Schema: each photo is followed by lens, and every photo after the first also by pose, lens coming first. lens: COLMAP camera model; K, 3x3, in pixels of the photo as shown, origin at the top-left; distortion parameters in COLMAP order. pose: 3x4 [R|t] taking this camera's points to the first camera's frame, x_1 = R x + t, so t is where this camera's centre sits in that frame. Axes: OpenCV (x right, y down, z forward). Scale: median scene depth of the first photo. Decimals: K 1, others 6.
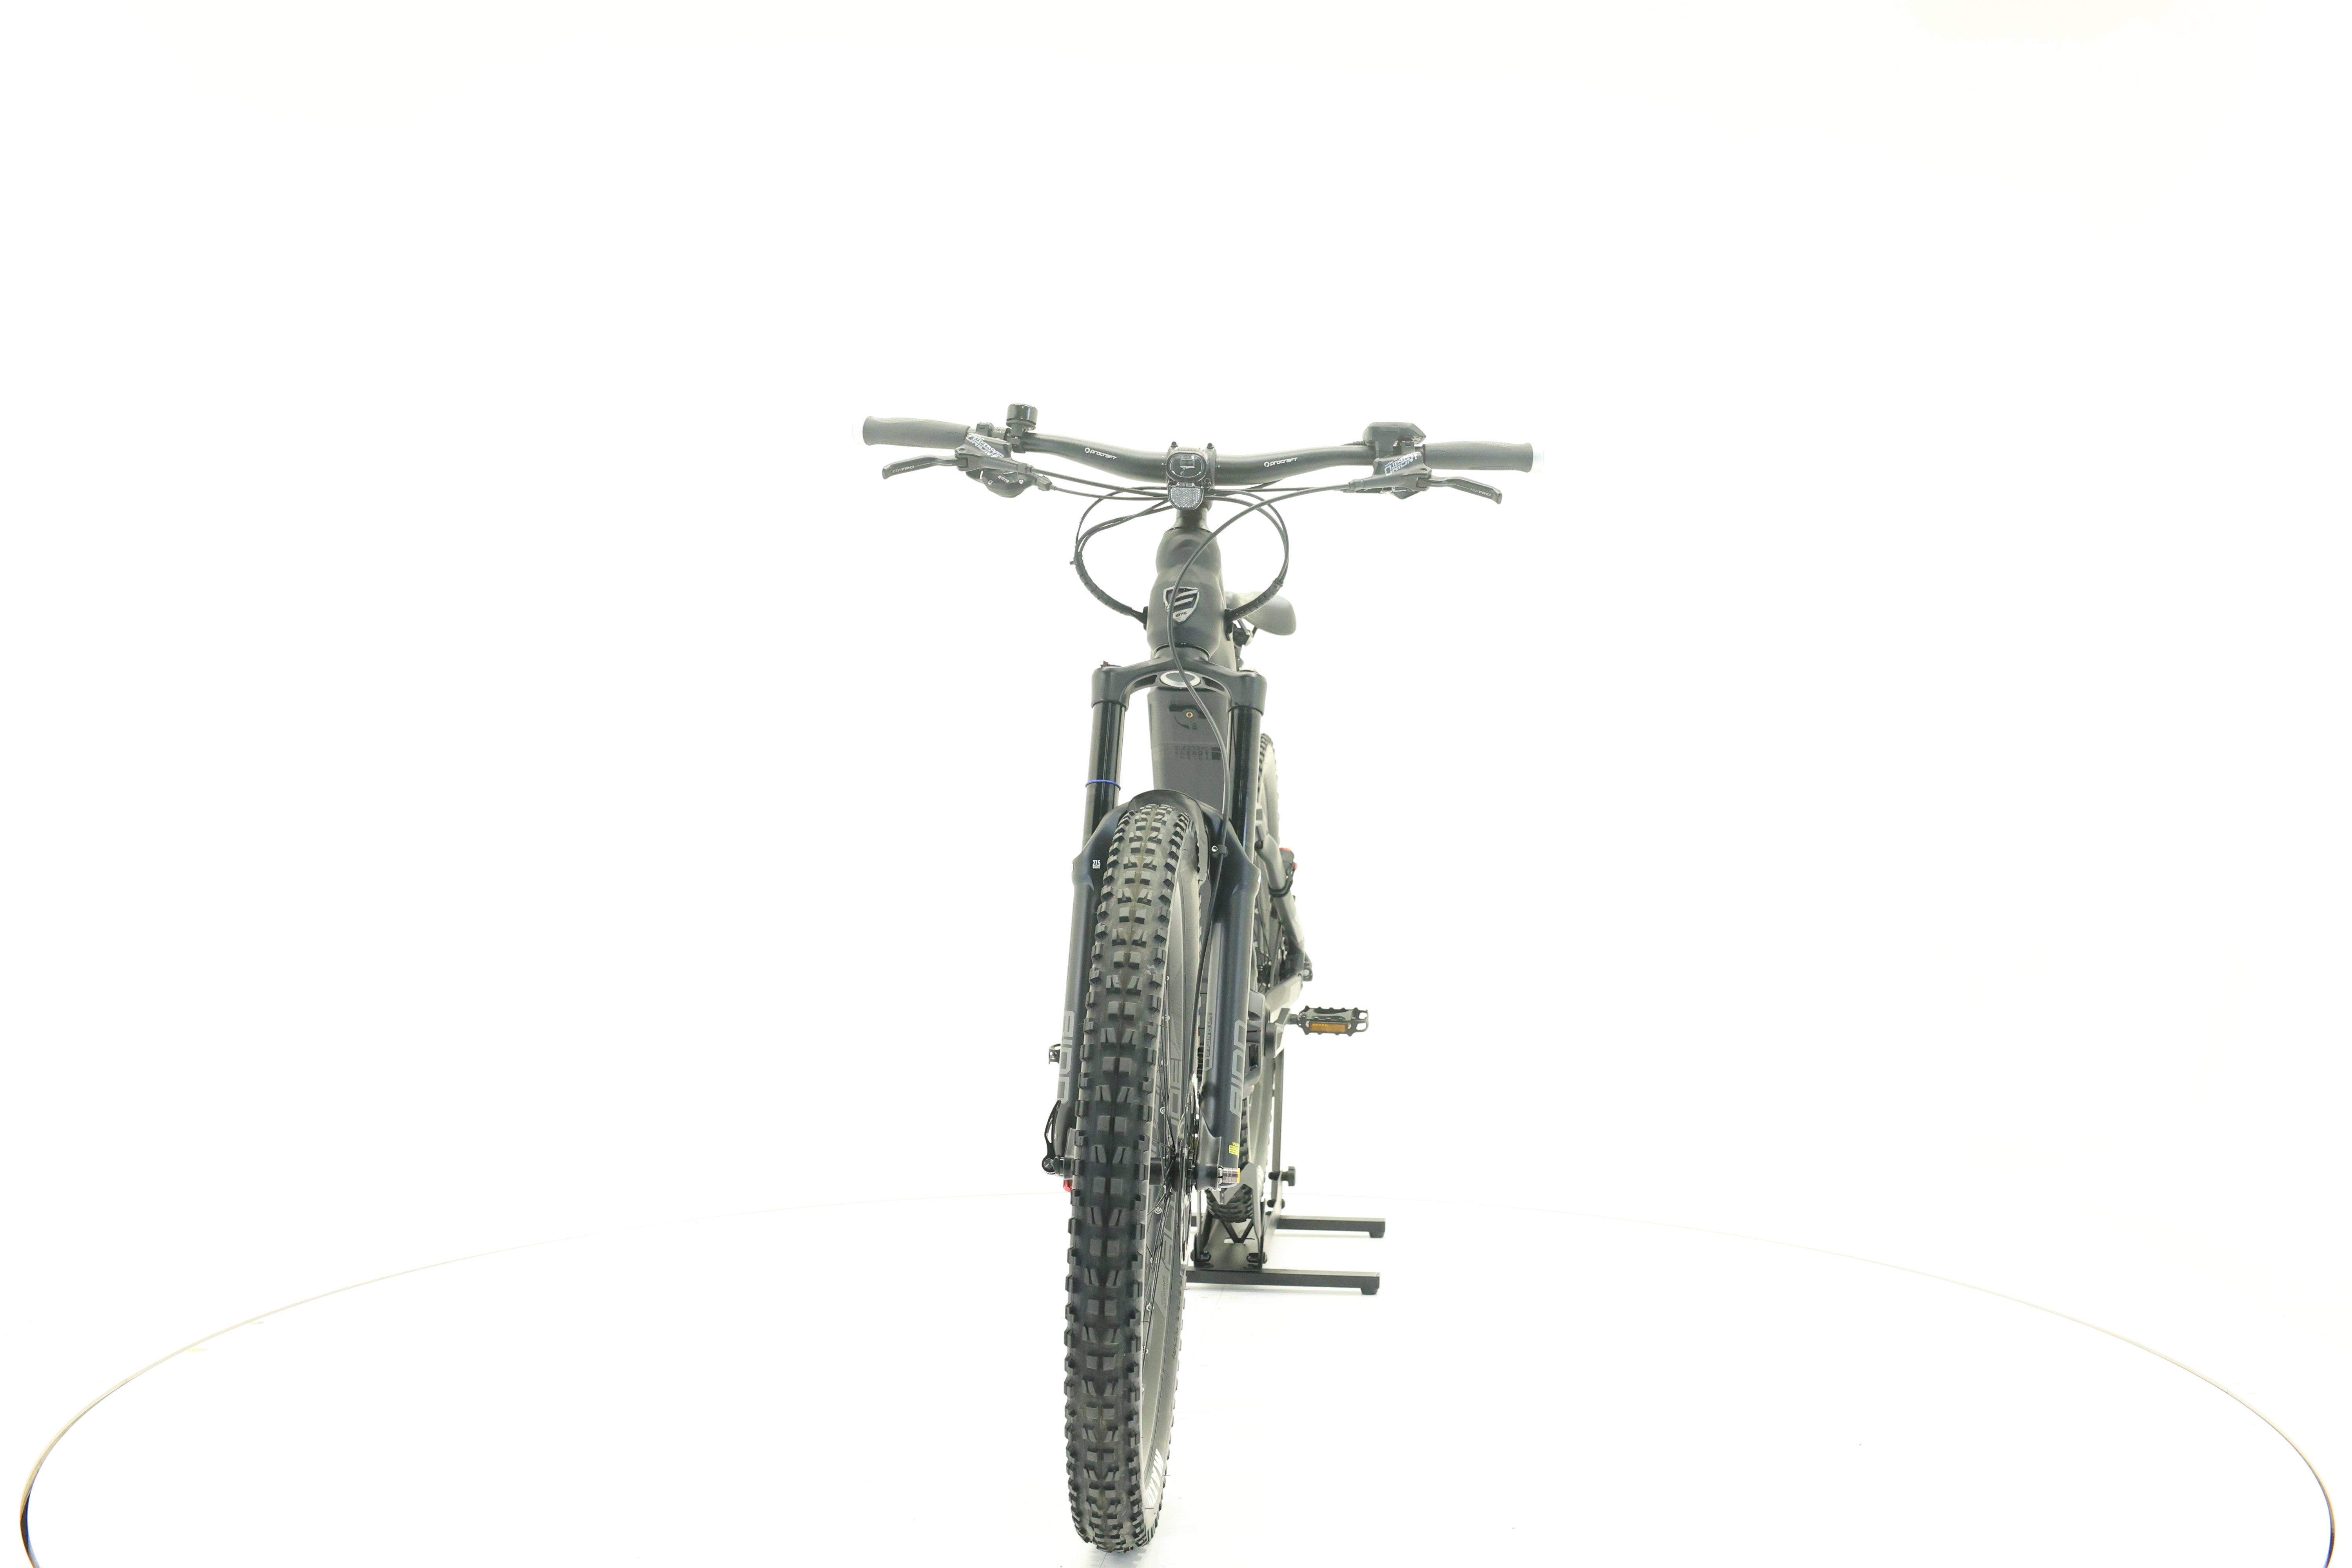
lens RADIAL K [[2495.8, 0, 1172.5], [0, 2495.8, 786.4], [0, 0, 1]] dist [-0.001417, 0.000000]
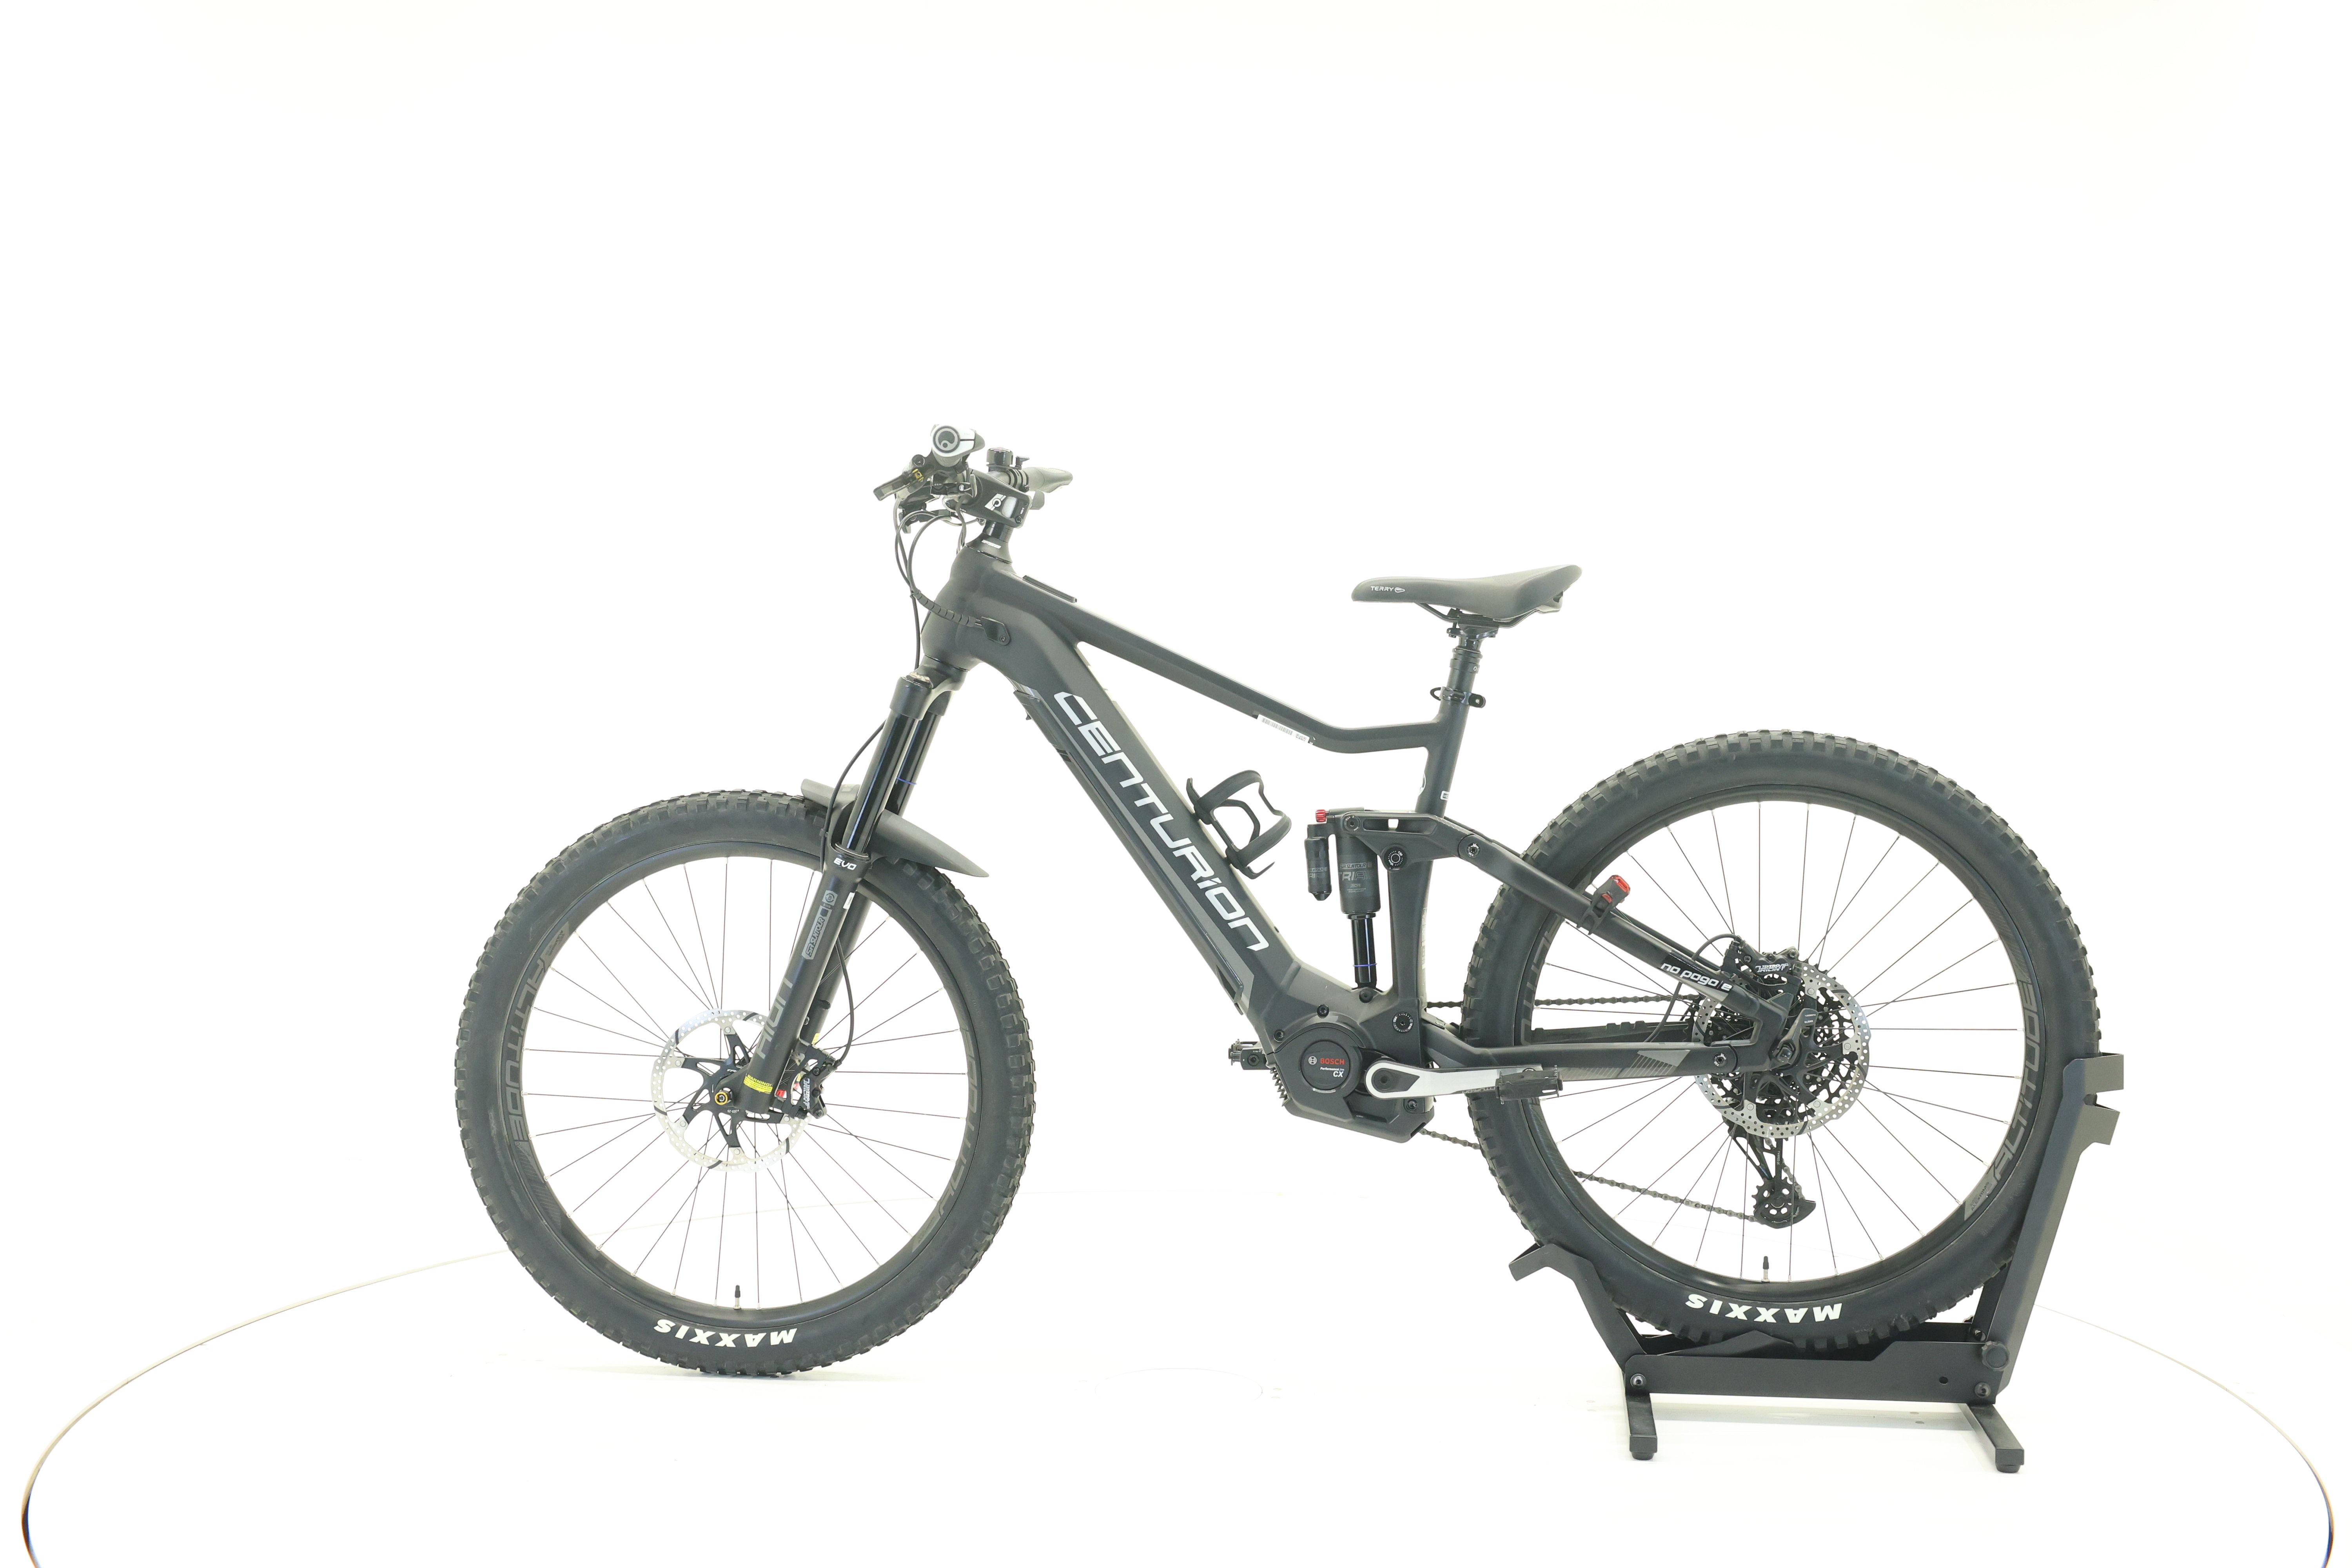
lens RADIAL K [[2495.8, 0, 1183.9], [0, 2495.8, 773.3], [0, 0, 1]] dist [-0.001417, 0.000000]
pose [[-0.021650, 0.013029, -0.999681, 1.108235], [-0.026470, 0.999557, 0.013601, -0.020811], [0.999415, 0.026756, -0.021295, 1.127675]]
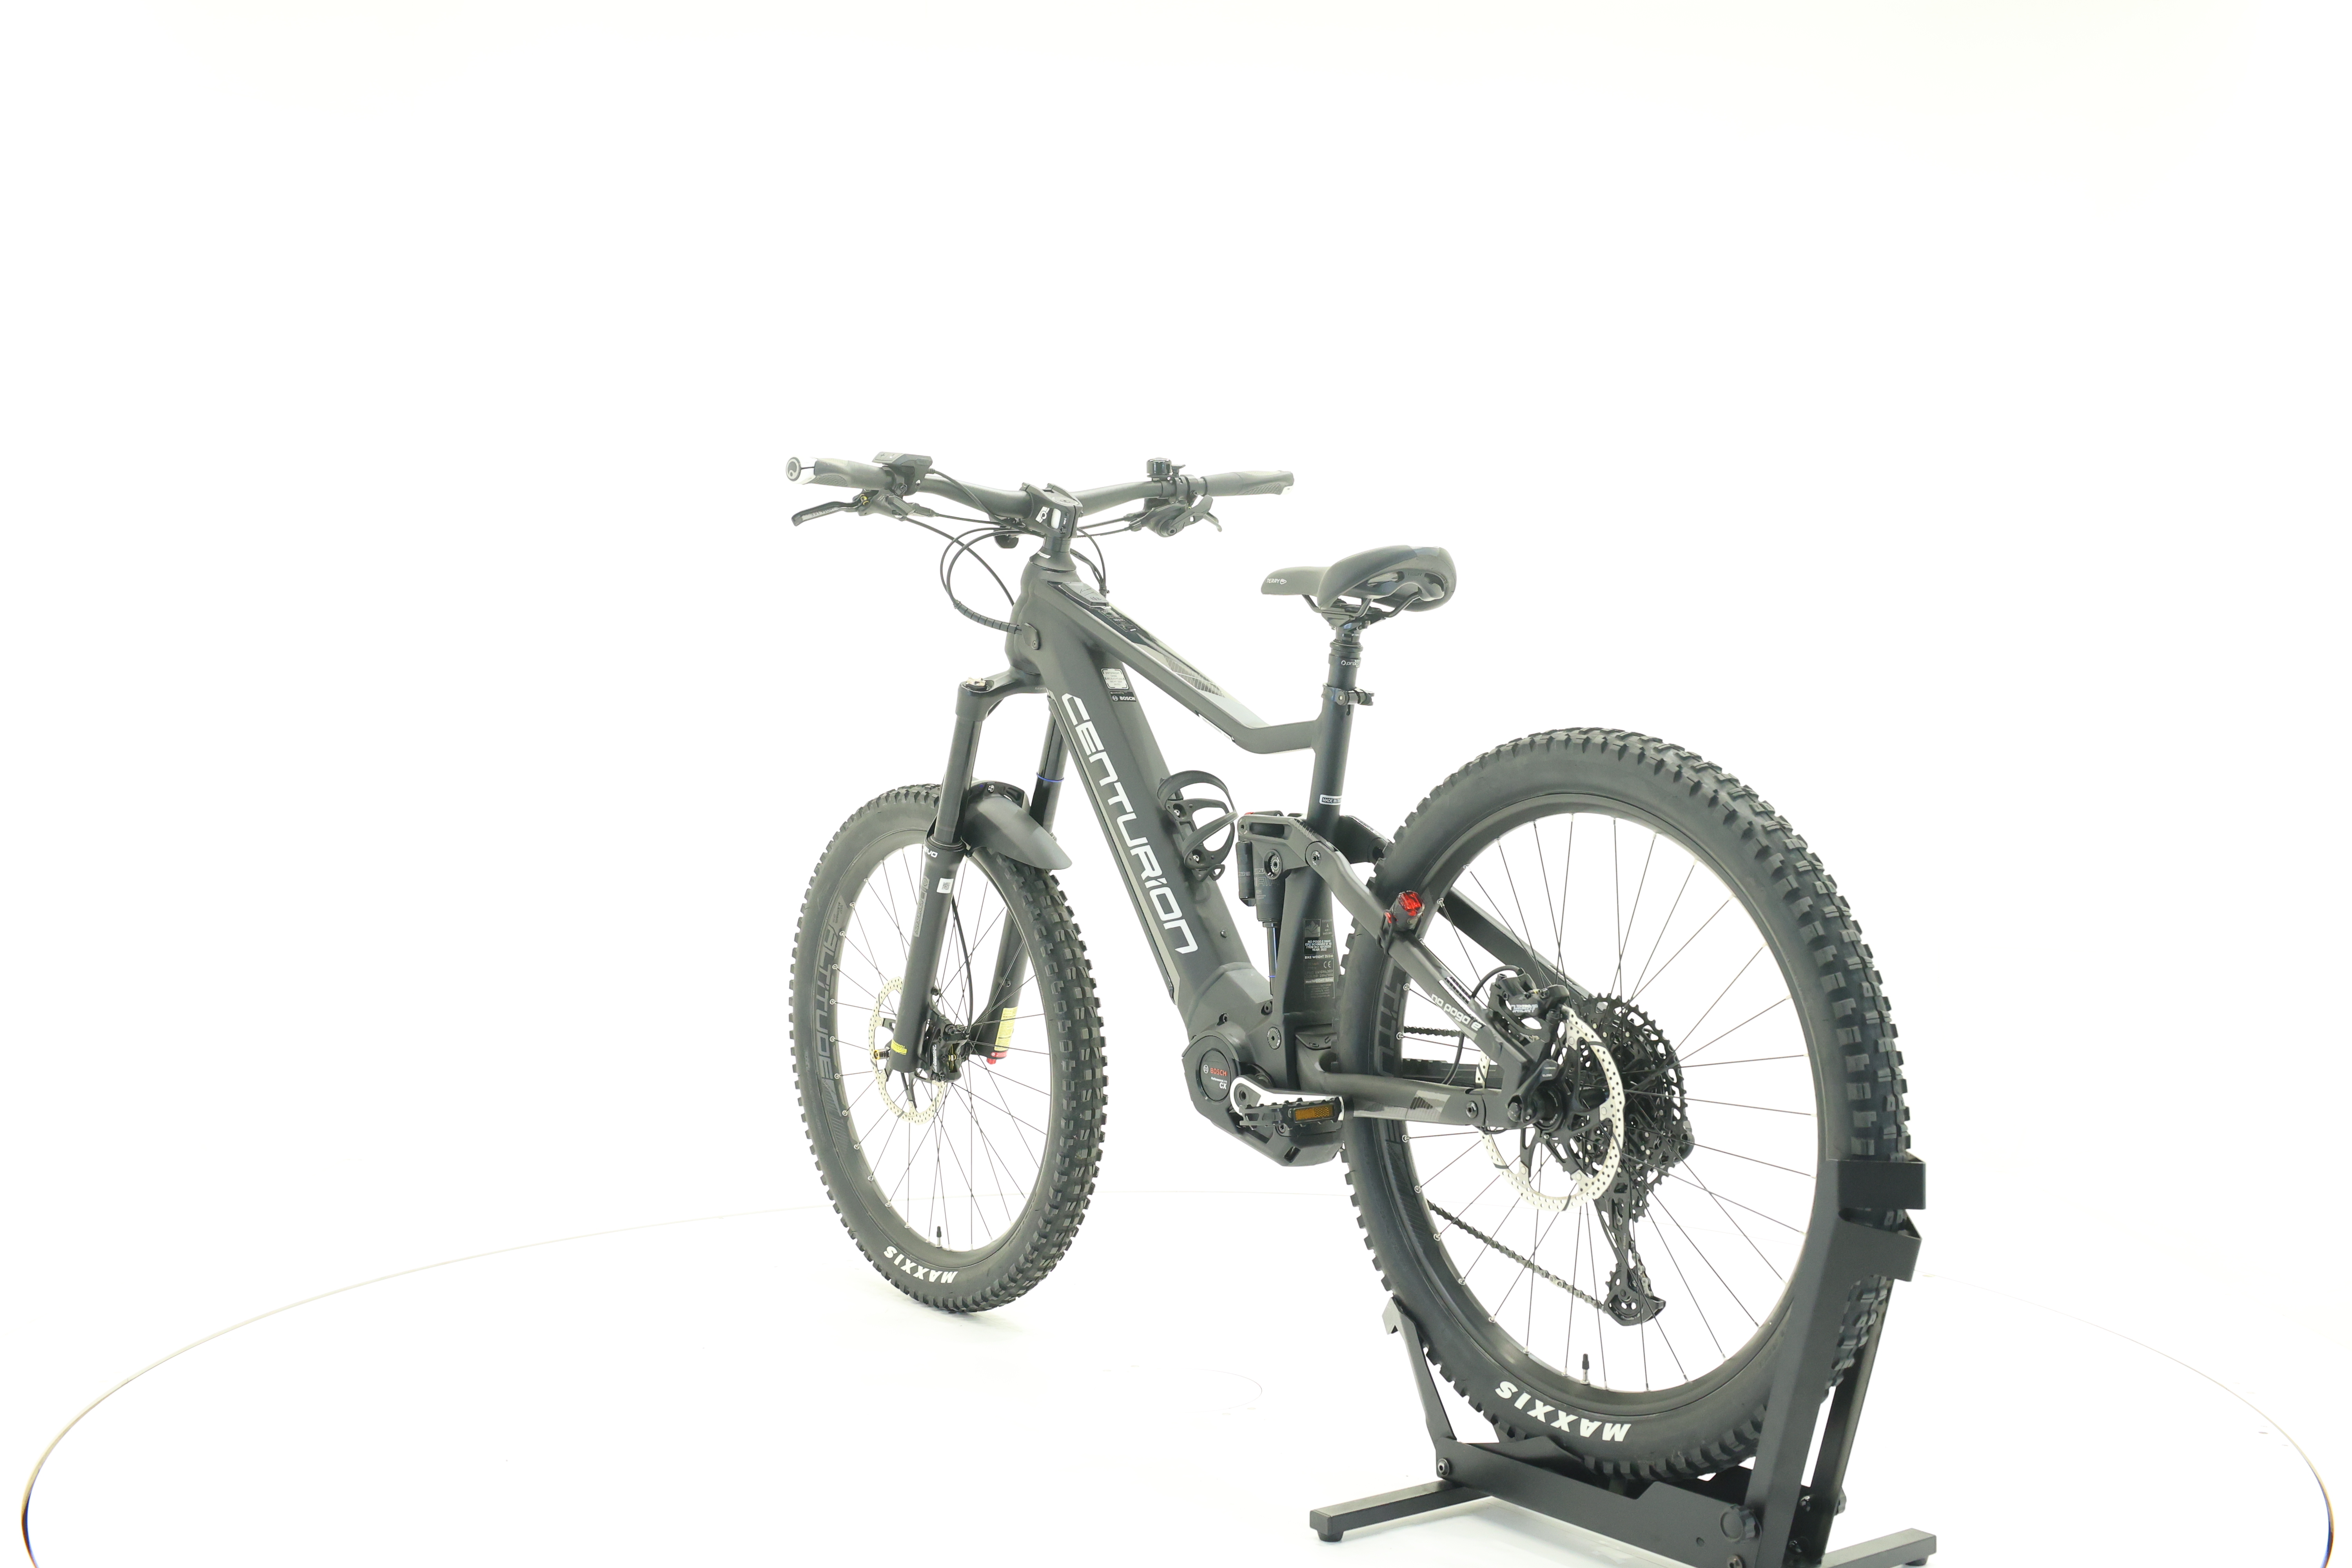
lens RADIAL K [[2495.8, 0, 1176.9], [0, 2495.8, 776.3], [0, 0, 1]] dist [-0.001417, 0.000000]
pose [[-0.736162, 0.004940, -0.676787, 0.752353], [-0.021896, 0.999276, 0.031111, -0.038755], [0.676451, 0.037722, -0.735521, 1.914056]]
